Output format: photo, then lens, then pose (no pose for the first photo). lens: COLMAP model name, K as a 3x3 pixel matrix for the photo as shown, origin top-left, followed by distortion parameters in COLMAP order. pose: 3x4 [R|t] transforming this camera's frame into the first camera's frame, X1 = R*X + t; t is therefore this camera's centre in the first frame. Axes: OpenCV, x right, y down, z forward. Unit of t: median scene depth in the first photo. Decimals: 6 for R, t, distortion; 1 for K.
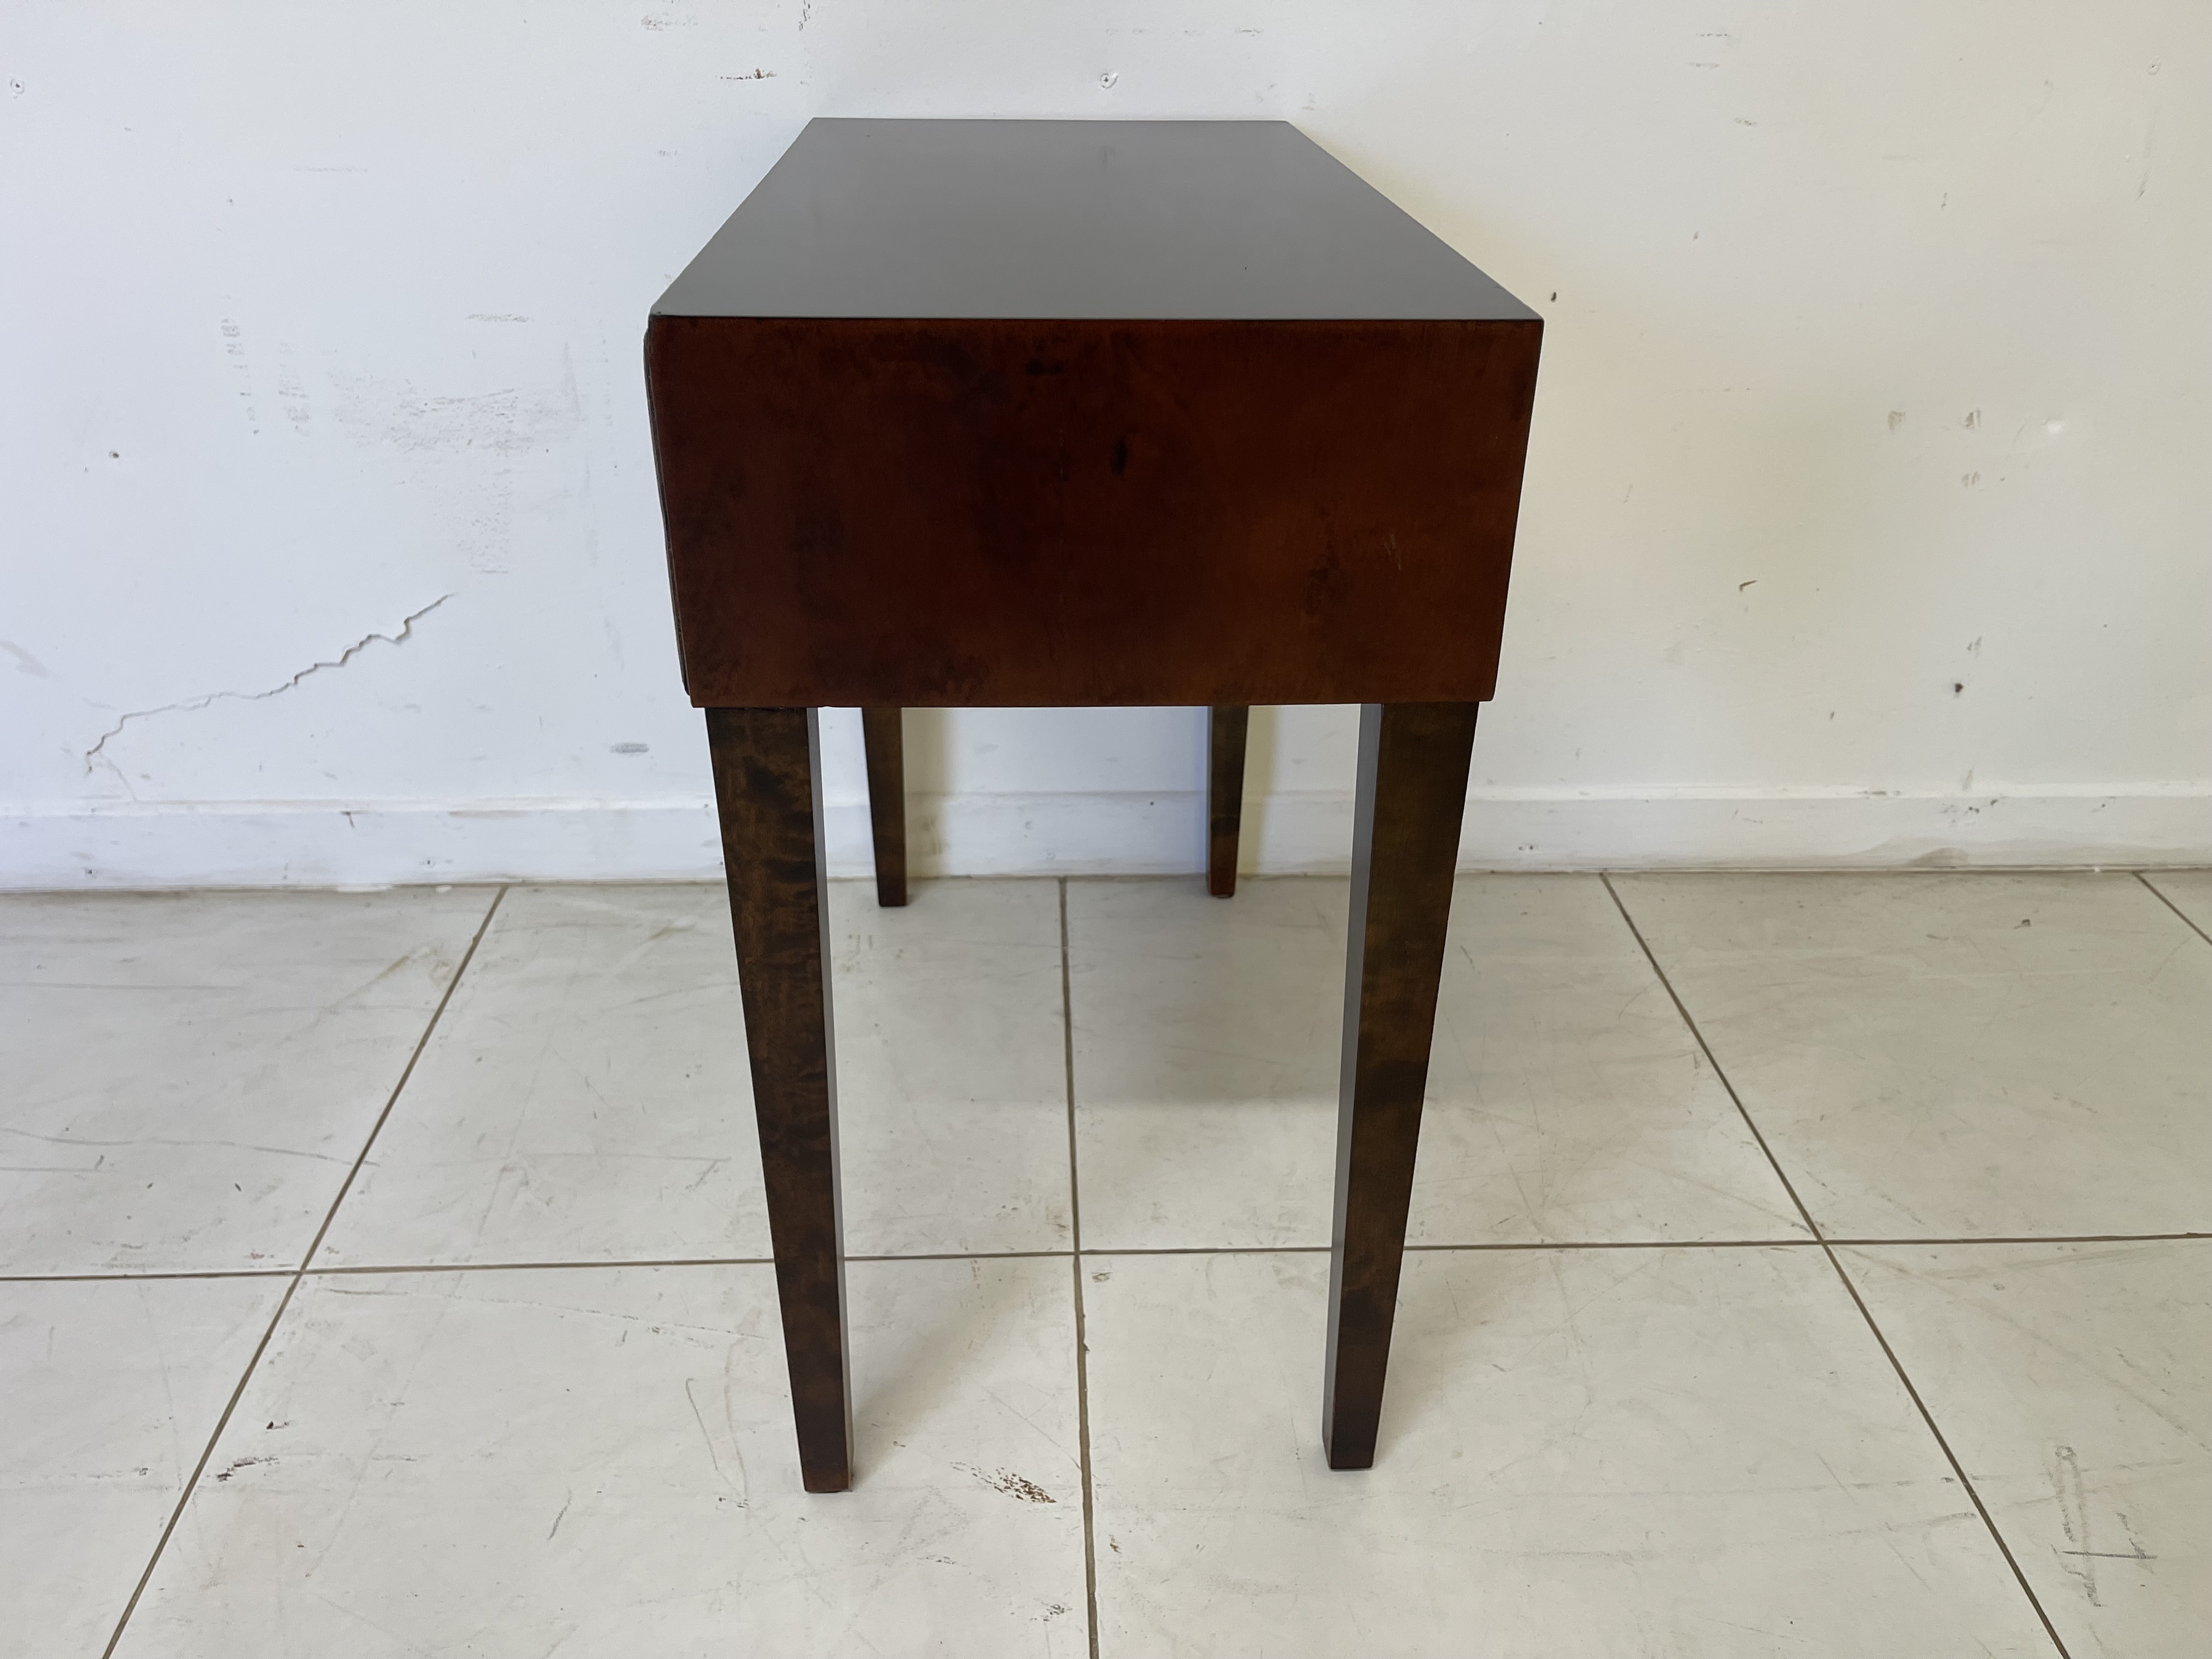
lens RADIAL K [[1661.7, 0, 1095.4], [0, 1661.7, 833.9], [0, 0, 1]] dist [0.043764, -0.053727]
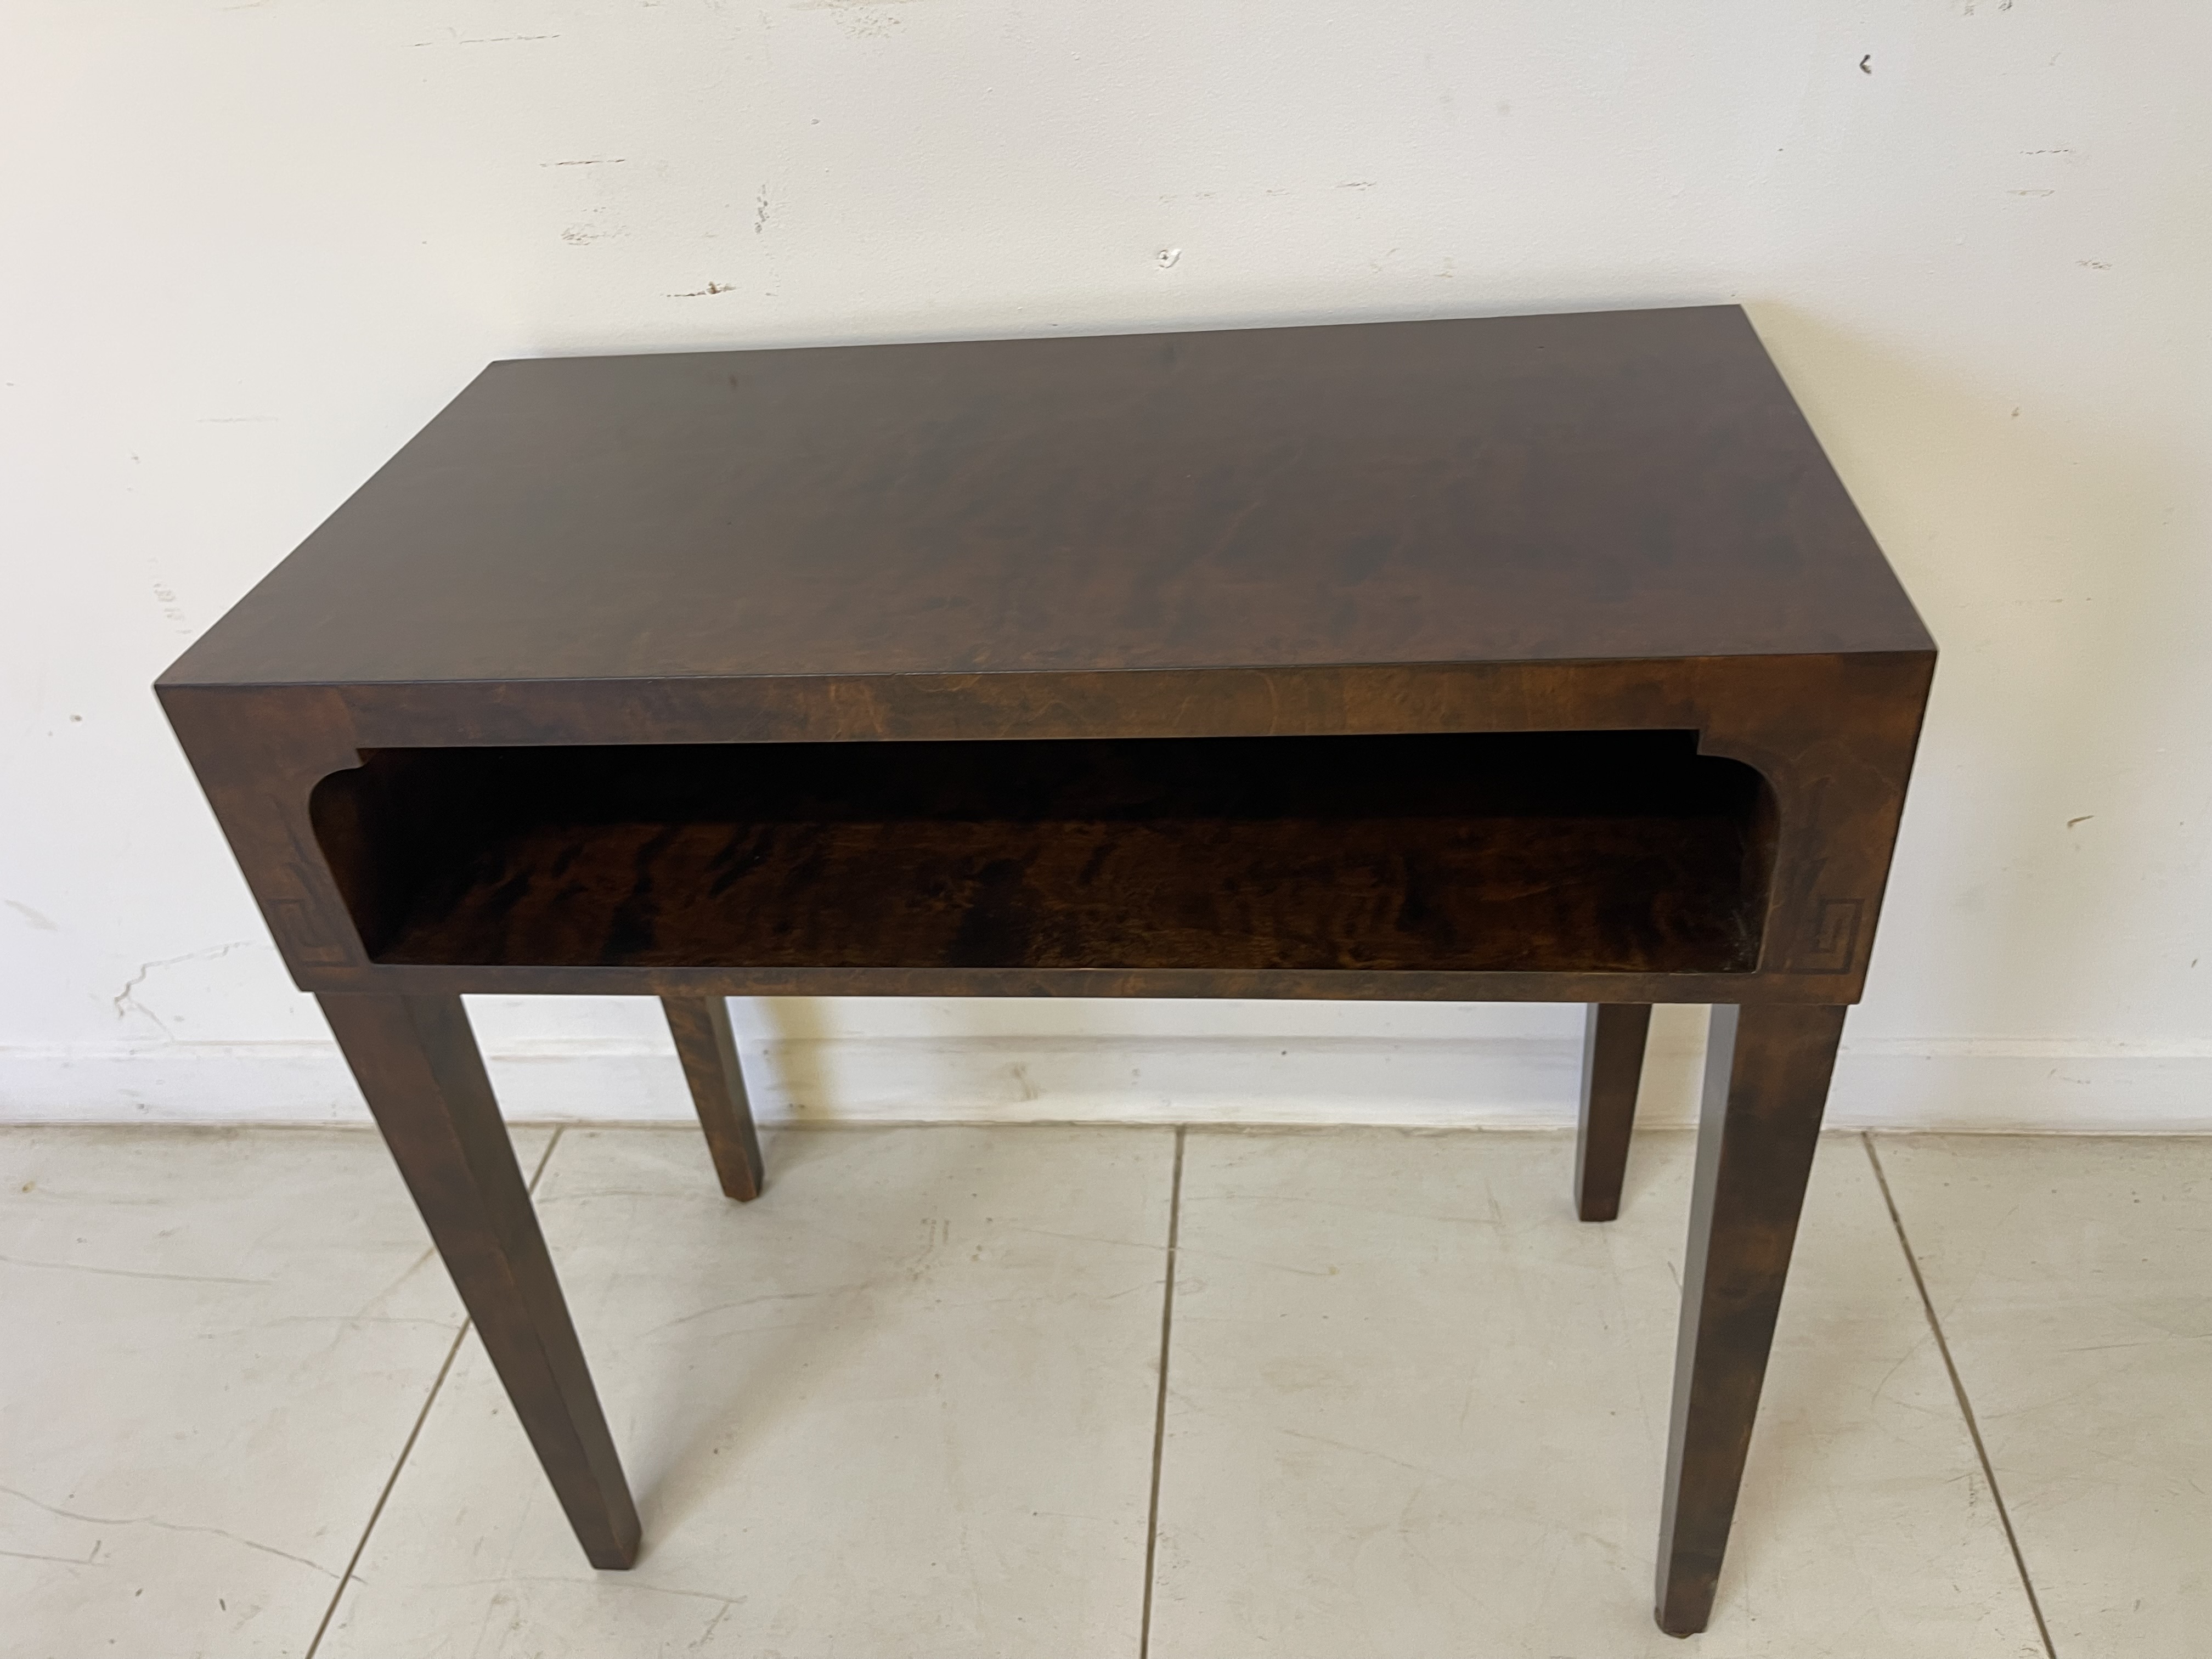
lens RADIAL K [[1664.9, 0, 1096.0], [0, 1664.9, 820.3], [0, 0, 1]] dist [0.072090, -0.110223]
pose [[0.986223, -0.002767, -0.165397, 0.088147], [0.023323, 0.992198, 0.122472, -0.263126], [0.163767, -0.124642, 0.978593, 0.209083]]
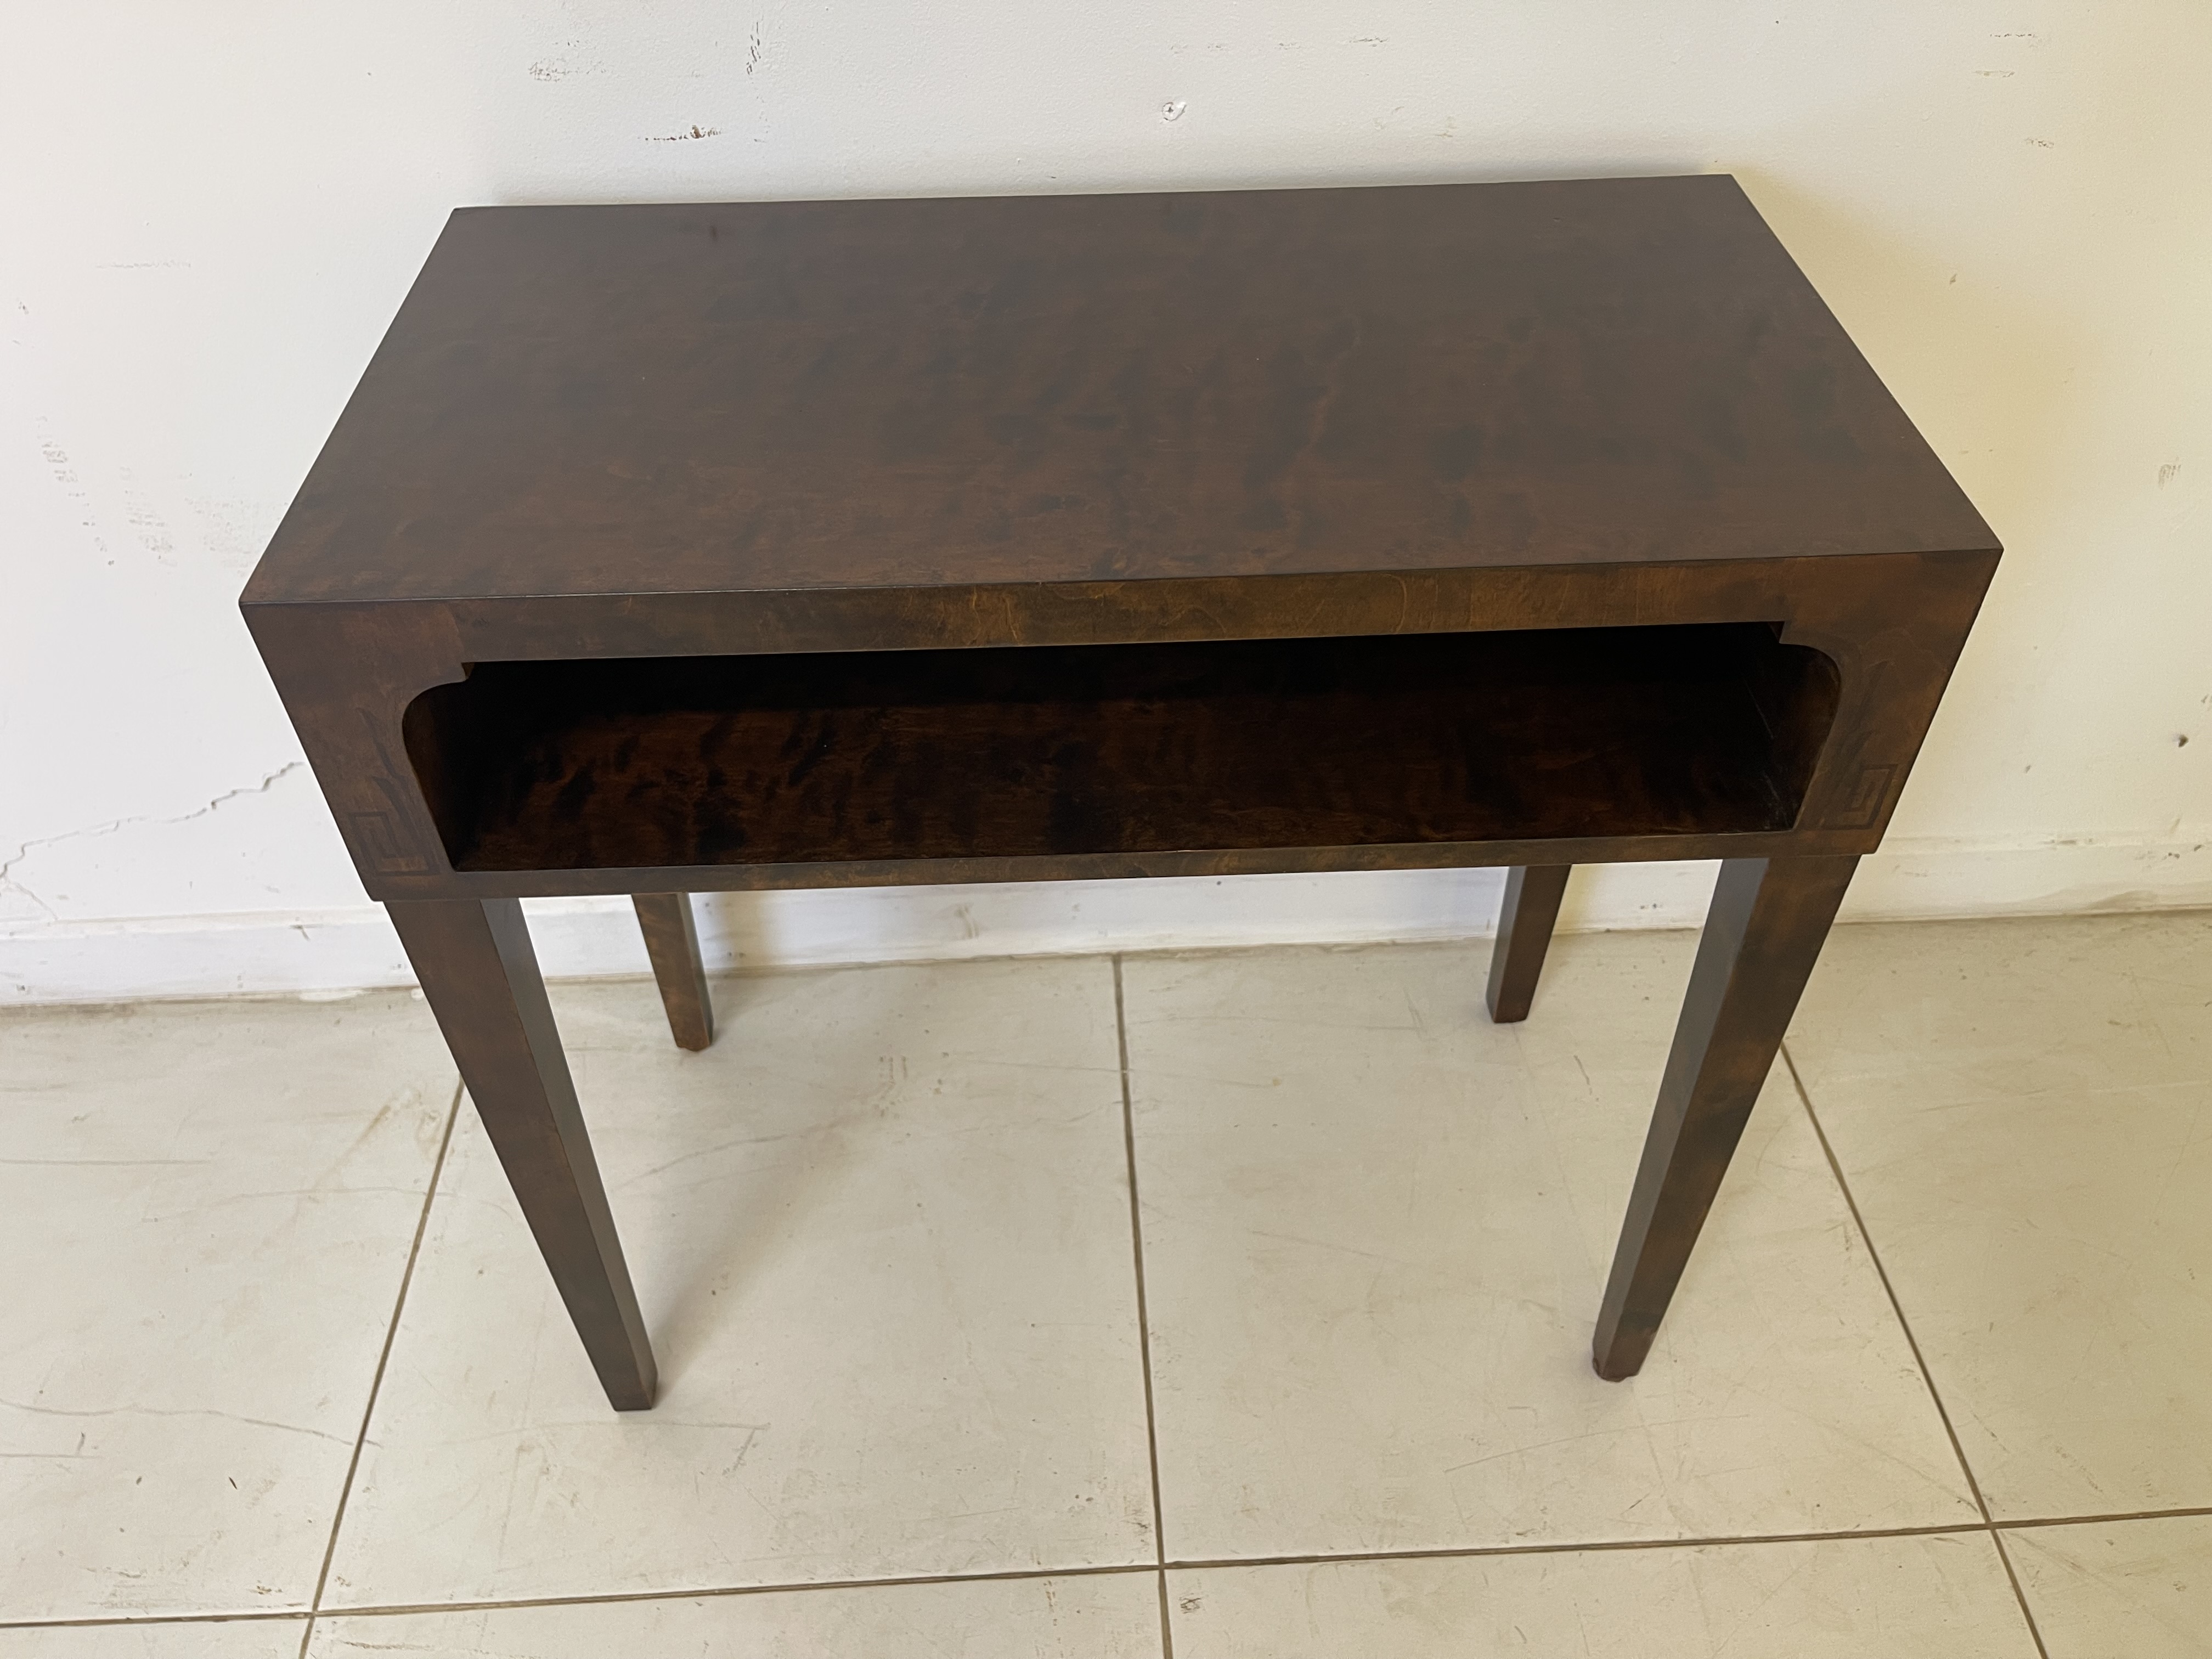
lens RADIAL K [[1660.1, 0, 1085.4], [0, 1660.1, 836.9], [0, 0, 1]] dist [0.072943, -0.107195]
pose [[0.999584, -0.023471, -0.016738, -0.022850], [0.027038, 0.964703, 0.261947, -0.301060], [0.009999, -0.262290, 0.964937, 0.186554]]
